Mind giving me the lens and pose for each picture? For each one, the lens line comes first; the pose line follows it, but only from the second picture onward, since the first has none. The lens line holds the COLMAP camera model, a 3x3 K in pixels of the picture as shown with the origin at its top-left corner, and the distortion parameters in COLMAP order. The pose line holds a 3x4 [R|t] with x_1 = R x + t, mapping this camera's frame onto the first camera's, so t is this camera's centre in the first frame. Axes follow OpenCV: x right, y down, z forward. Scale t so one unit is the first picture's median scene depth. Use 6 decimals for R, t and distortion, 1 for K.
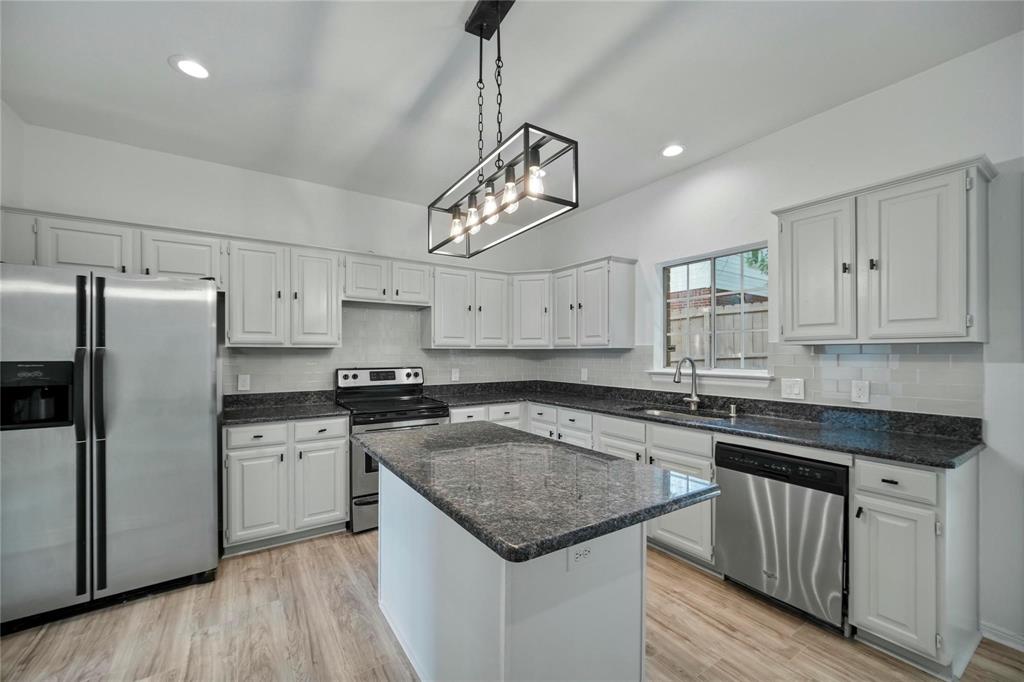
lens RADIAL K [[411.2, 0, 505.0], [0, 411.2, 353.9], [0, 0, 1]] dist [-0.000583, -0.000007]
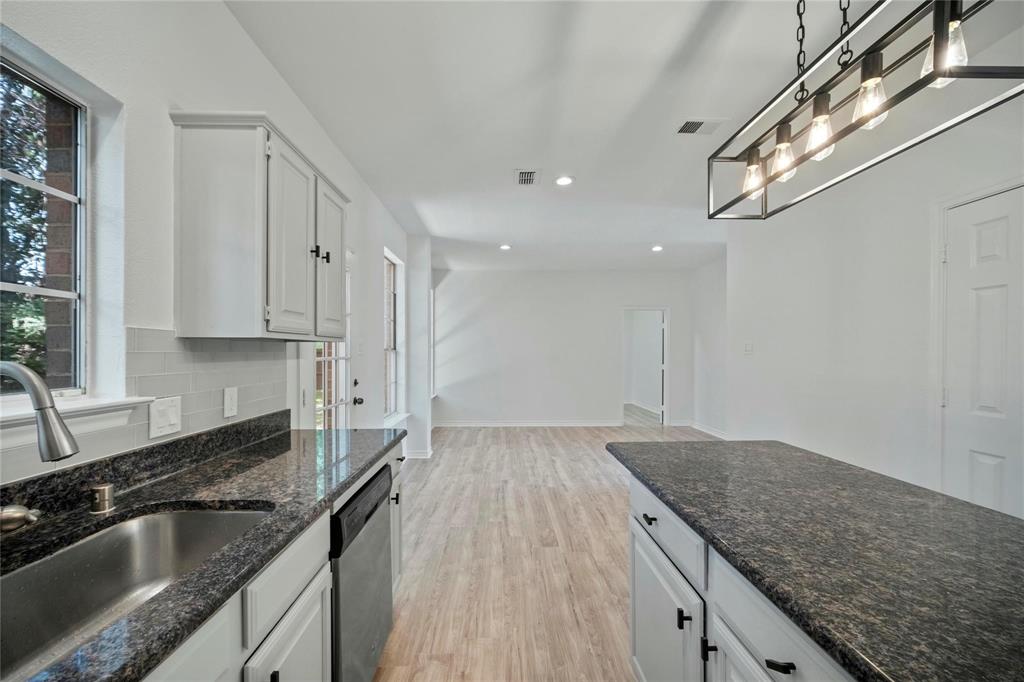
lens RADIAL K [[411.2, 0, 505.0], [0, 411.2, 353.9], [0, 0, 1]] dist [-0.000583, -0.000007]
pose [[-0.845926, -0.000539, 0.533300, 0.023578], [-0.000678, 1.000000, -0.000066, 0.000754], [-0.533300, -0.000417, -0.845926, 1.040696]]
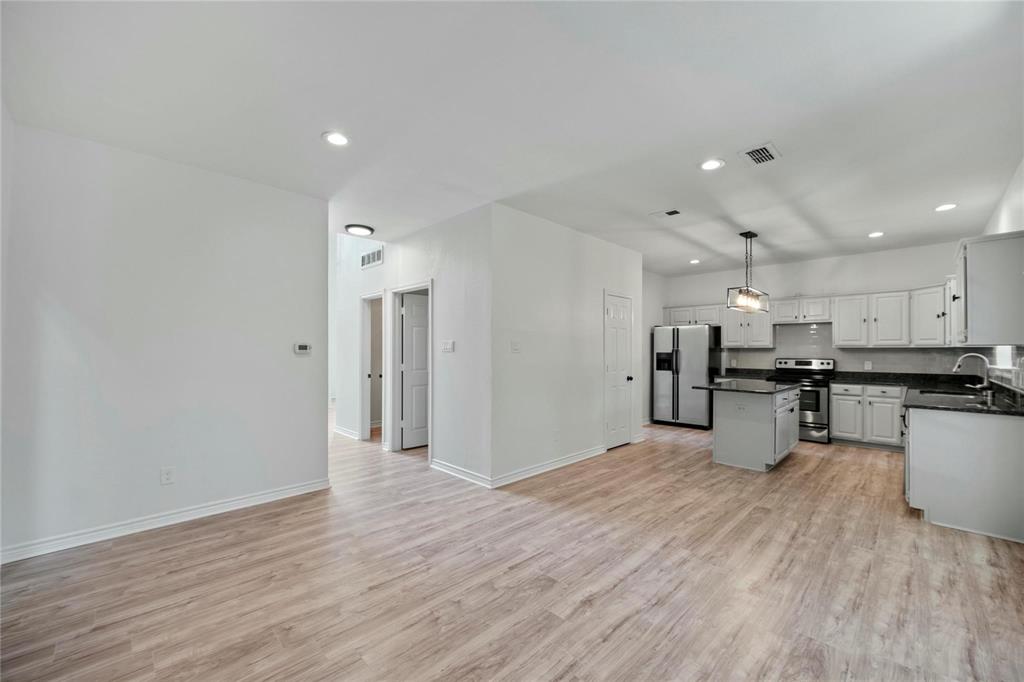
lens RADIAL K [[410.2, 0, 510.3], [0, 410.2, 346.0], [0, 0, 1]] dist [-0.000426, 0.000026]
pose [[0.206934, -0.004855, -0.978343, 1.401856], [-0.000201, 0.999987, -0.005005, -0.014235], [0.978355, 0.001232, 0.206931, -0.719590]]
